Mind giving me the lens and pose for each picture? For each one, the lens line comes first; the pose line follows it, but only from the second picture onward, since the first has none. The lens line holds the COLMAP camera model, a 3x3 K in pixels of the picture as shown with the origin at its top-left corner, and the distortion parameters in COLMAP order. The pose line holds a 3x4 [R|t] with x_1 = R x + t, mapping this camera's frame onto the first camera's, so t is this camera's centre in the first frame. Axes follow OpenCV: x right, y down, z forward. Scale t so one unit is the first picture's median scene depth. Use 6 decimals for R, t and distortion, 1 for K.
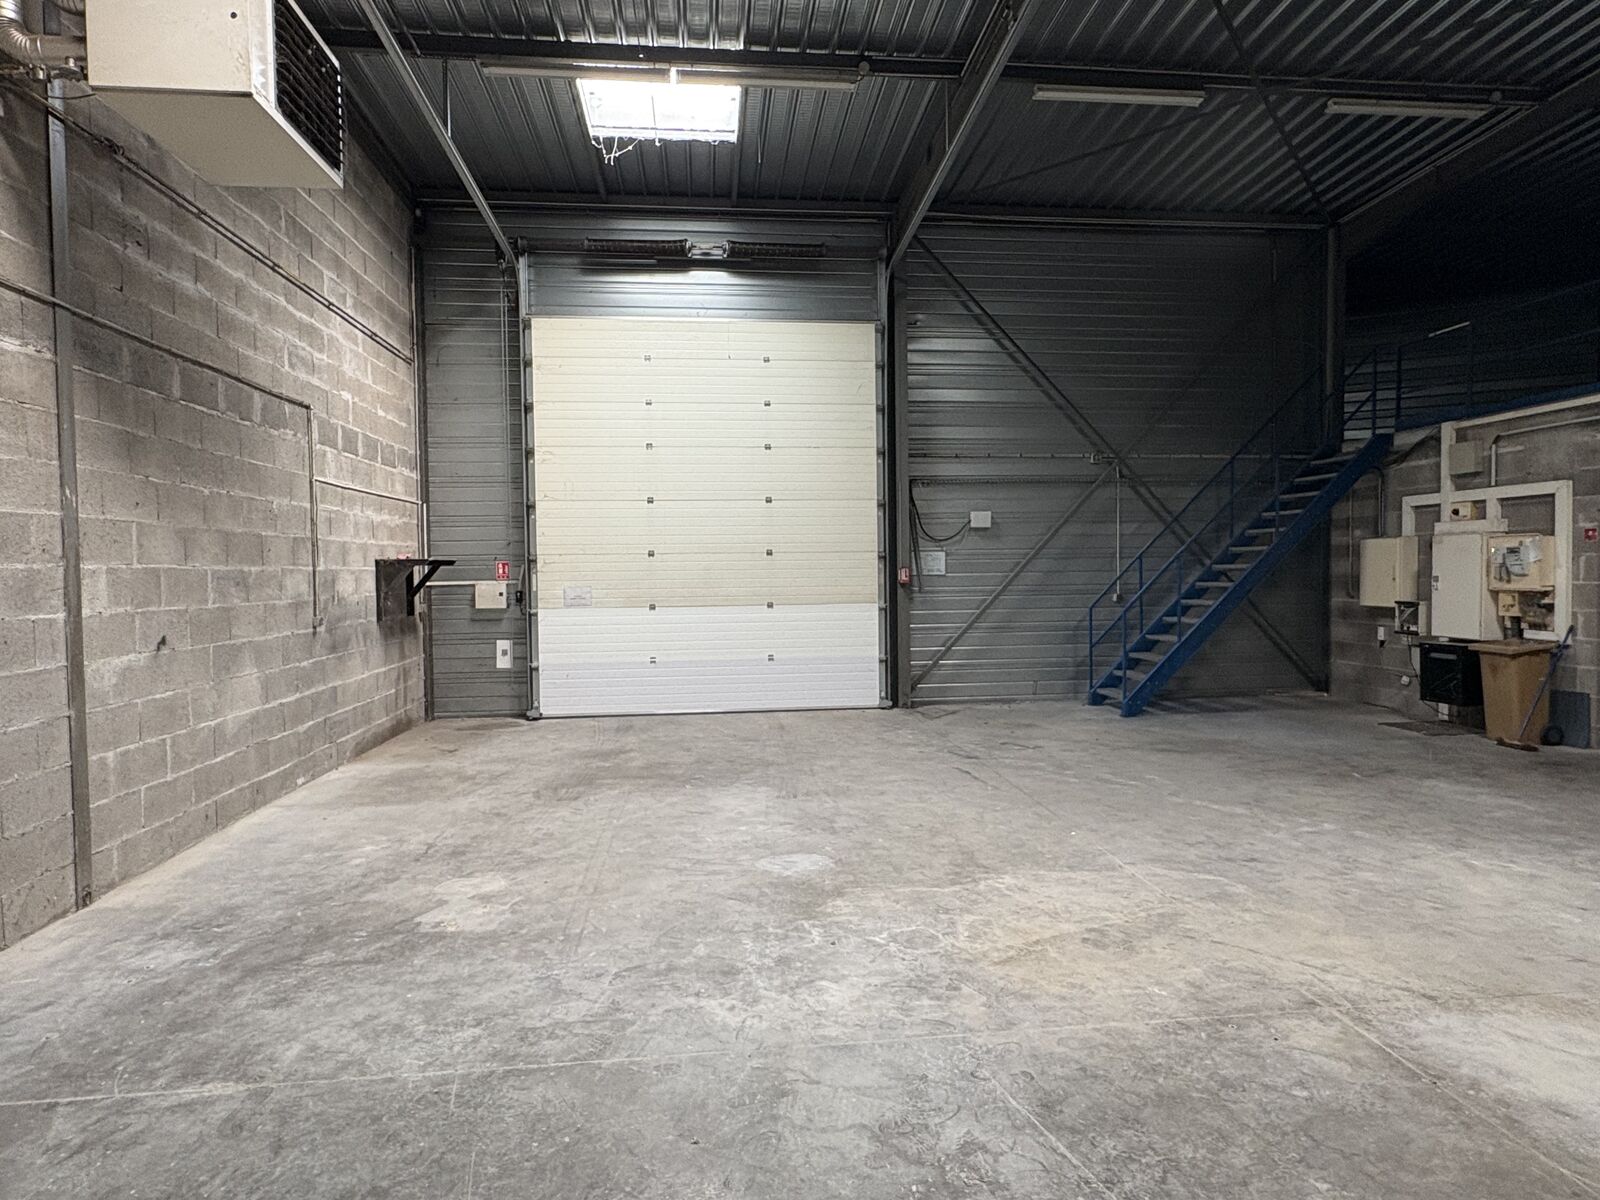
lens RADIAL K [[911.3, 0, 804.4], [0, 911.3, 594.1], [0, 0, 1]] dist [-0.001828, 0.002412]
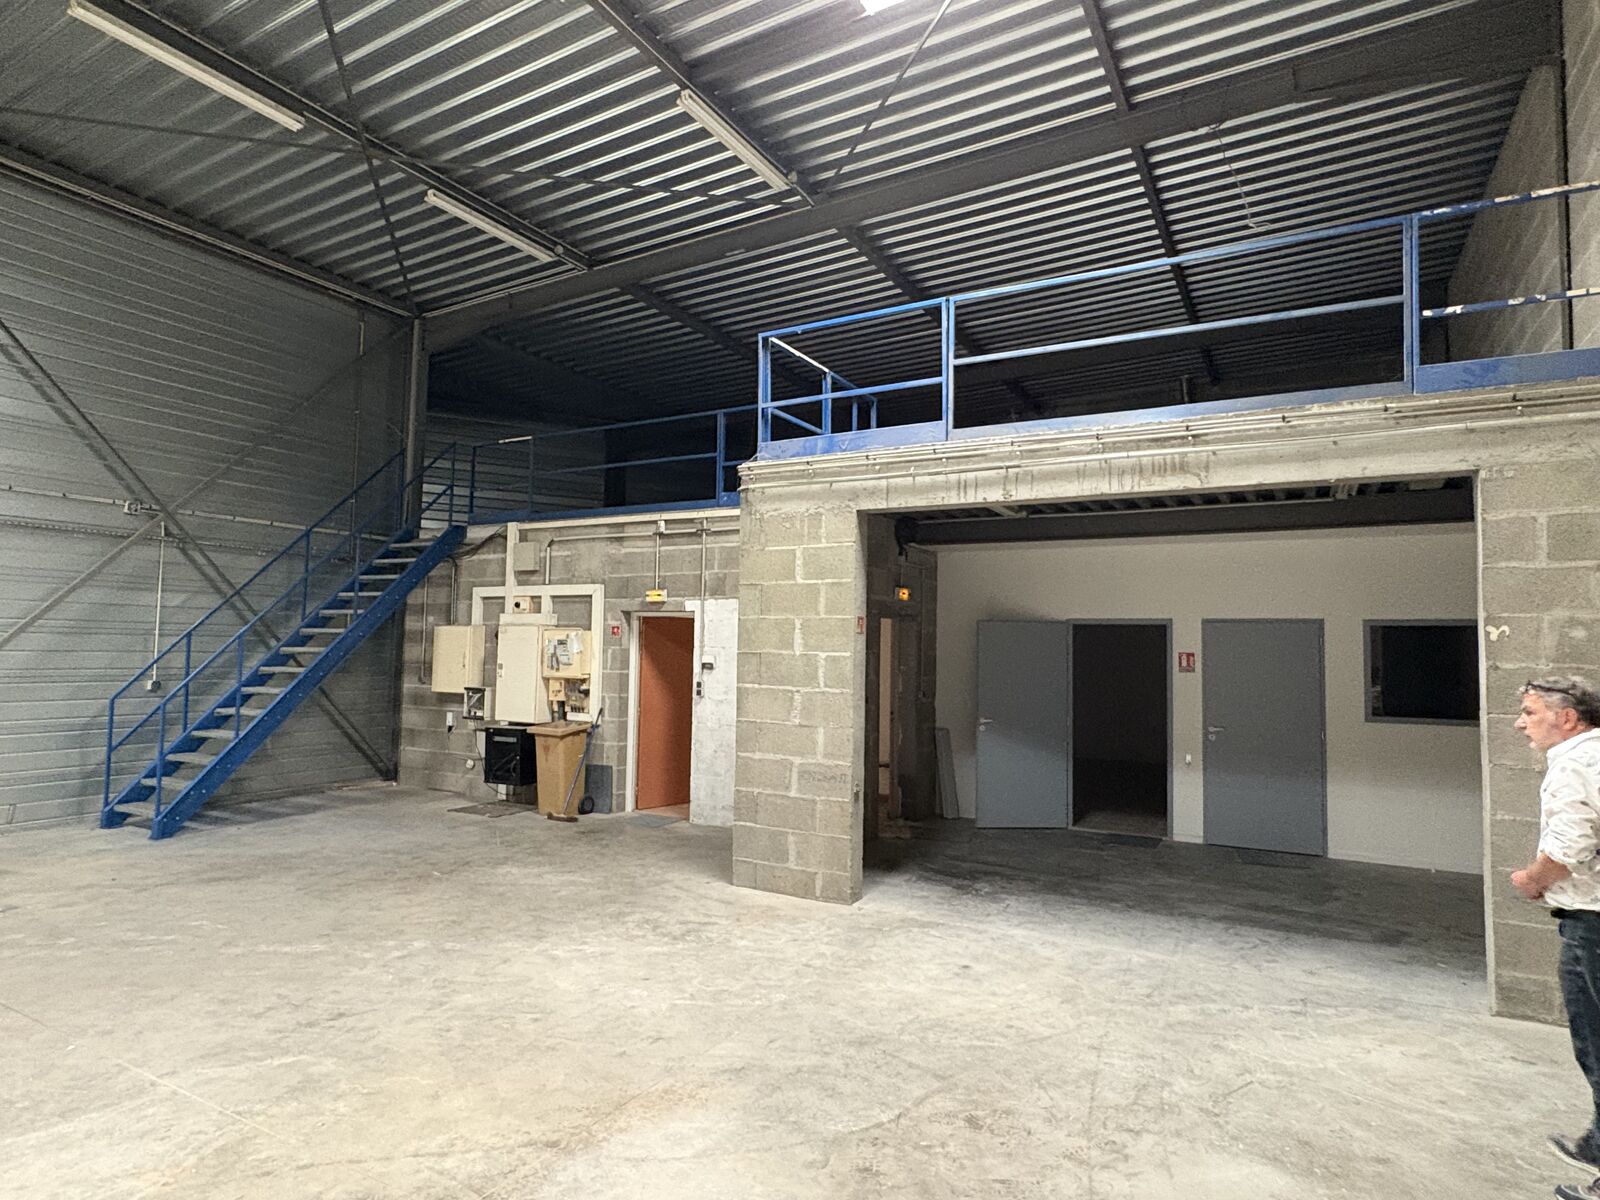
lens RADIAL K [[911.3, 0, 798.4], [0, 911.3, 597.0], [0, 0, 1]] dist [-0.001828, 0.002412]
pose [[0.577702, 0.070313, 0.813214, 0.024092], [-0.001822, 0.996392, -0.084857, -0.008763], [-0.816246, 0.047540, 0.575745, 0.109789]]
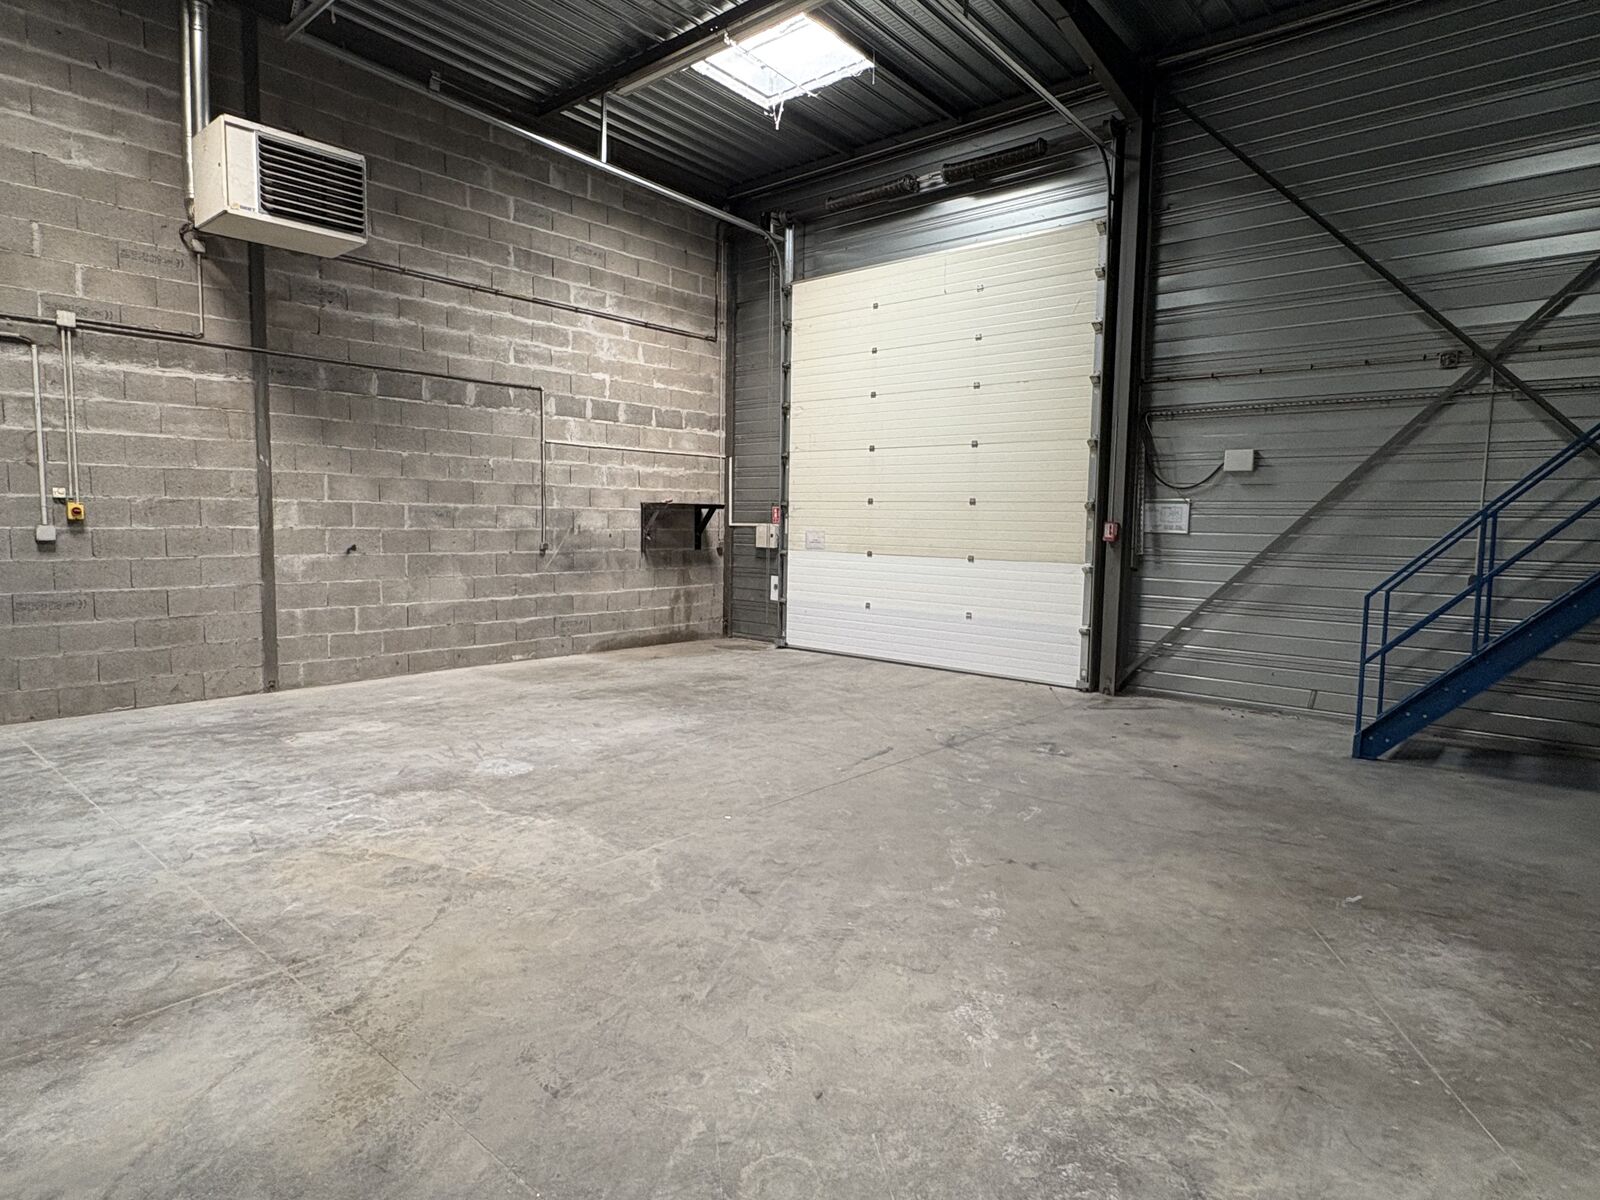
lens RADIAL K [[911.3, 0, 797.2], [0, 911.3, 596.9], [0, 0, 1]] dist [-0.001828, 0.002412]
pose [[0.676446, 0.087580, -0.731267, 0.671620], [-0.047015, 0.996014, 0.075797, -0.014495], [0.734990, -0.016892, 0.677867, 0.314032]]
